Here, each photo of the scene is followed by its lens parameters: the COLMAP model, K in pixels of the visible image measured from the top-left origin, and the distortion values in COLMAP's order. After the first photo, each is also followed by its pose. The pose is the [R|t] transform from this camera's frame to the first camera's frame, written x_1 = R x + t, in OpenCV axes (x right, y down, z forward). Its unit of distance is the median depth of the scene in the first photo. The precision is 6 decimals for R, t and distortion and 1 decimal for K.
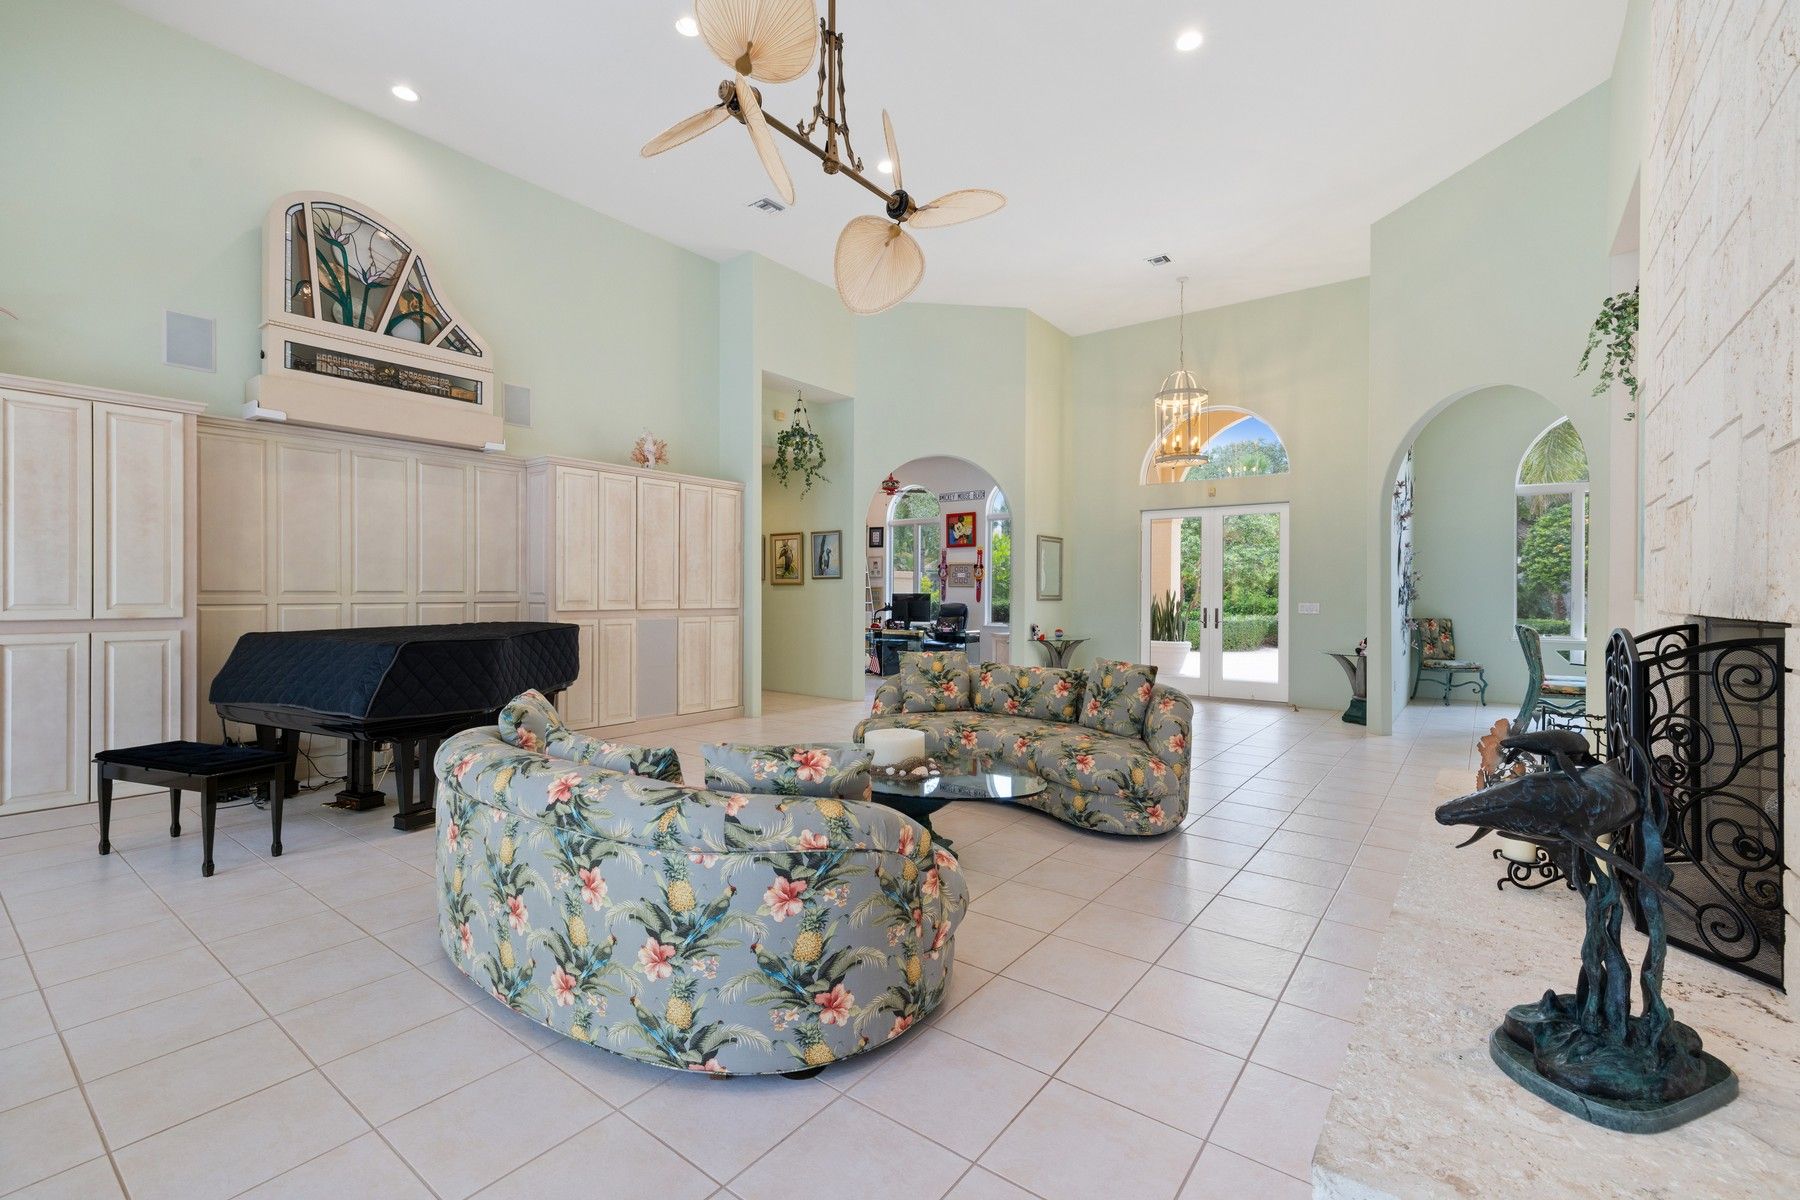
lens RADIAL K [[777.0, 0, 898.4], [0, 777.0, 595.6], [0, 0, 1]] dist [0.000550, 0.000015]
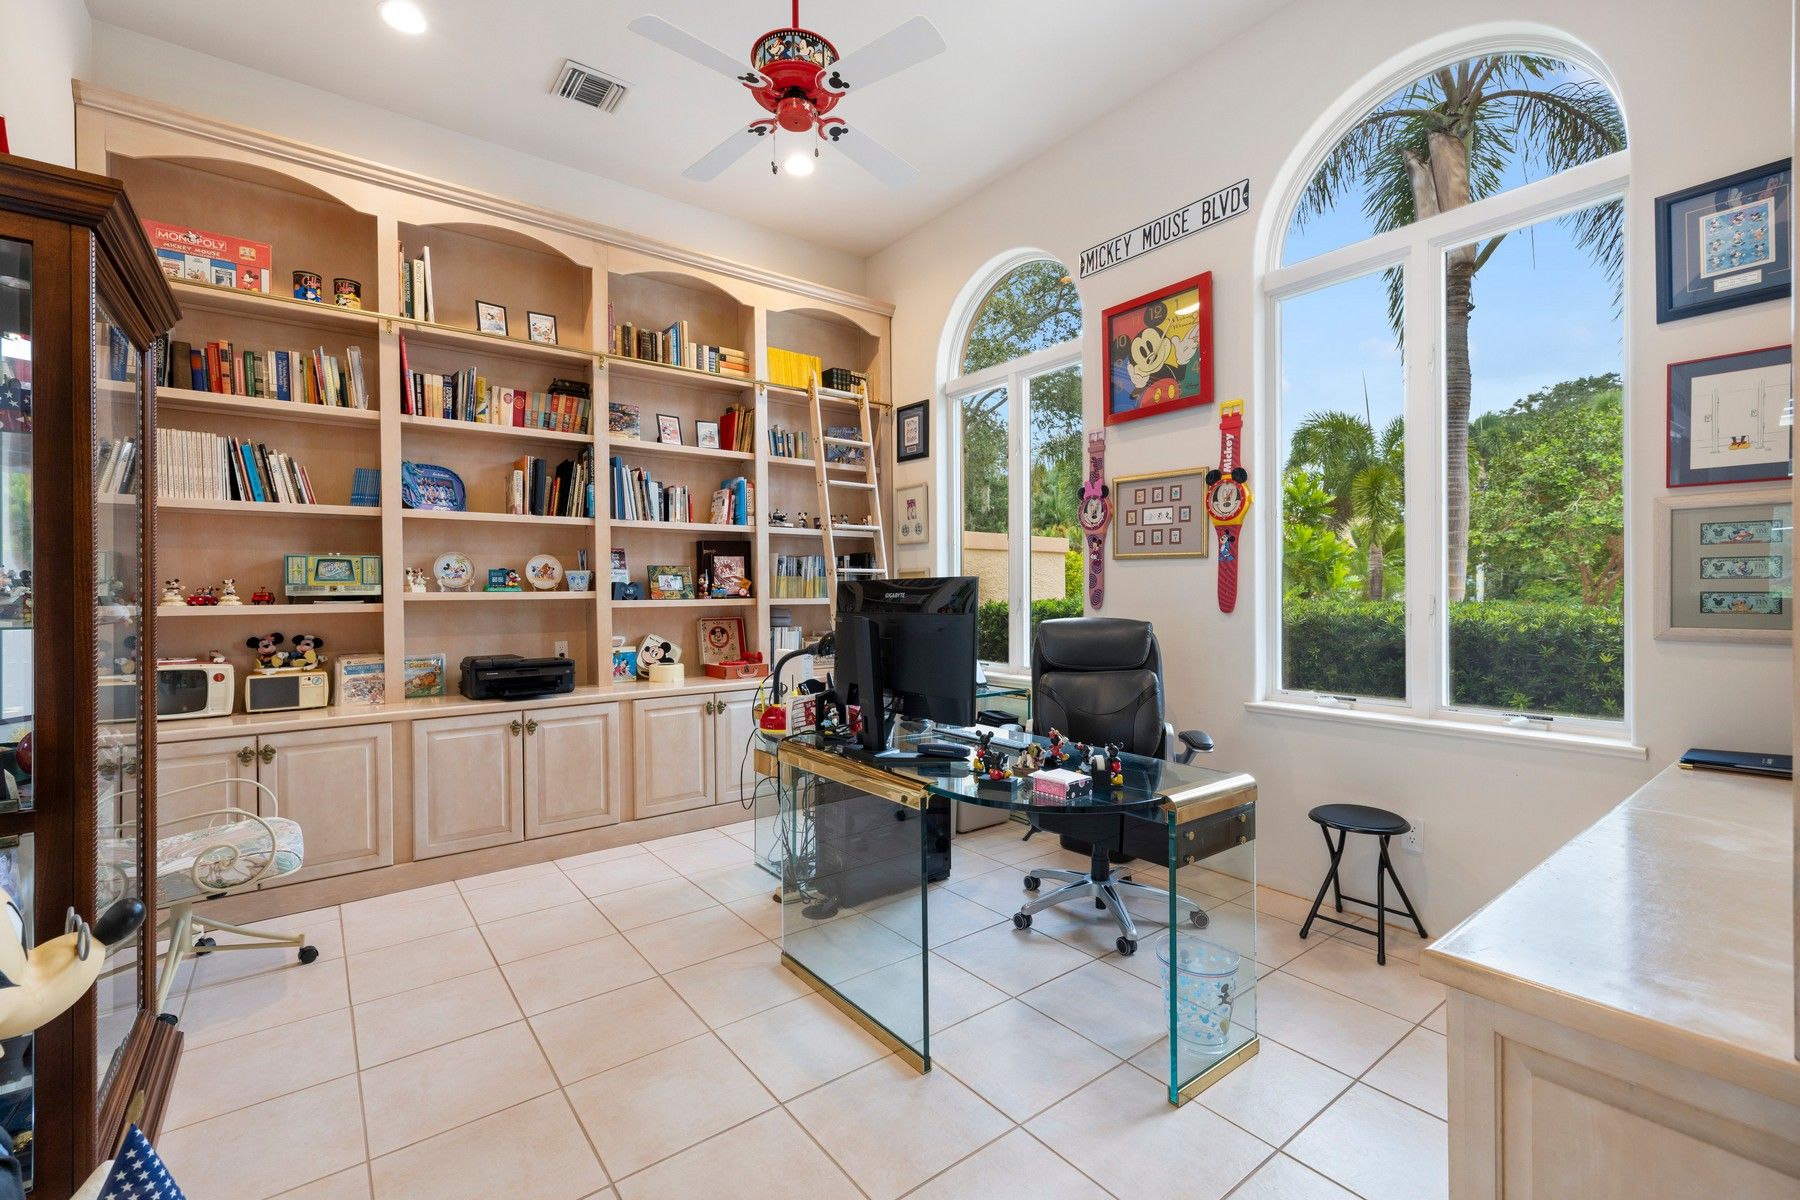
lens RADIAL K [[777.0, 0, 898.0], [0, 777.0, 599.9], [0, 0, 1]] dist [0.000550, 0.000015]
pose [[0.962504, -0.011173, -0.271037, 0.066243], [0.011673, 0.999932, 0.000232, 0.002368], [0.271016, -0.003387, 0.962569, 0.707499]]
